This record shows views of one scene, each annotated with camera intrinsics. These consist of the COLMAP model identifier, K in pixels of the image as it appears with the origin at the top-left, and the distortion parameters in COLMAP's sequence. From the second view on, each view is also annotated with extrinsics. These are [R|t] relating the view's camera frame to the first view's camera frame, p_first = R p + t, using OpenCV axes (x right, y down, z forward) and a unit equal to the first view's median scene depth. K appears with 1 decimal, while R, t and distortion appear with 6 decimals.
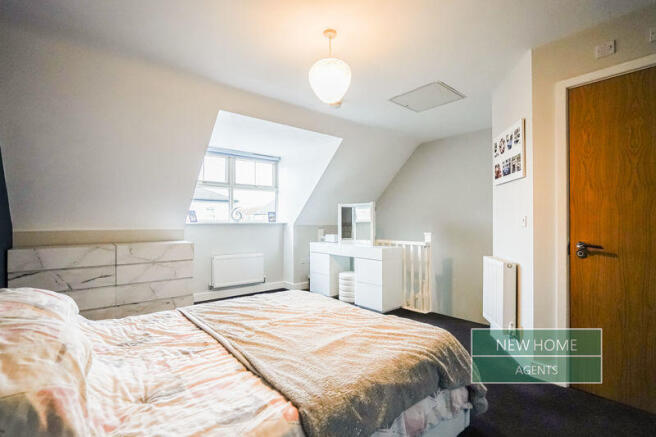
lens RADIAL K [[305.4, 0, 327.6], [0, 305.4, 218.2], [0, 0, 1]] dist [-0.013837, 0.000808]
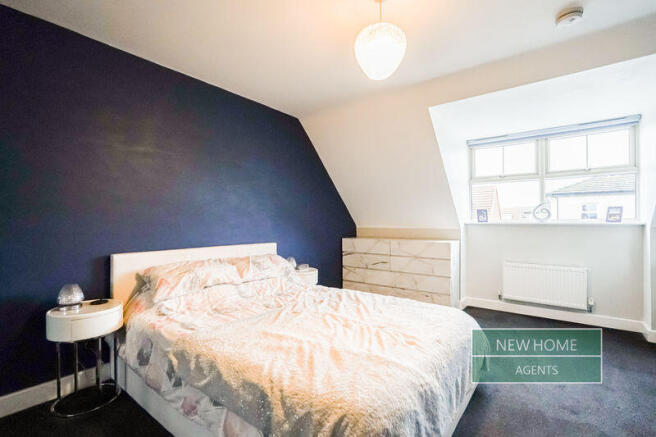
lens RADIAL K [[305.4, 0, 313.7], [0, 305.4, 219.3], [0, 0, 1]] dist [-0.013837, 0.000808]
pose [[0.186185, -0.007317, -0.982487, 0.466086], [0.010696, 0.999928, -0.005420, 0.004627], [0.982456, -0.009499, 0.186250, 0.392258]]
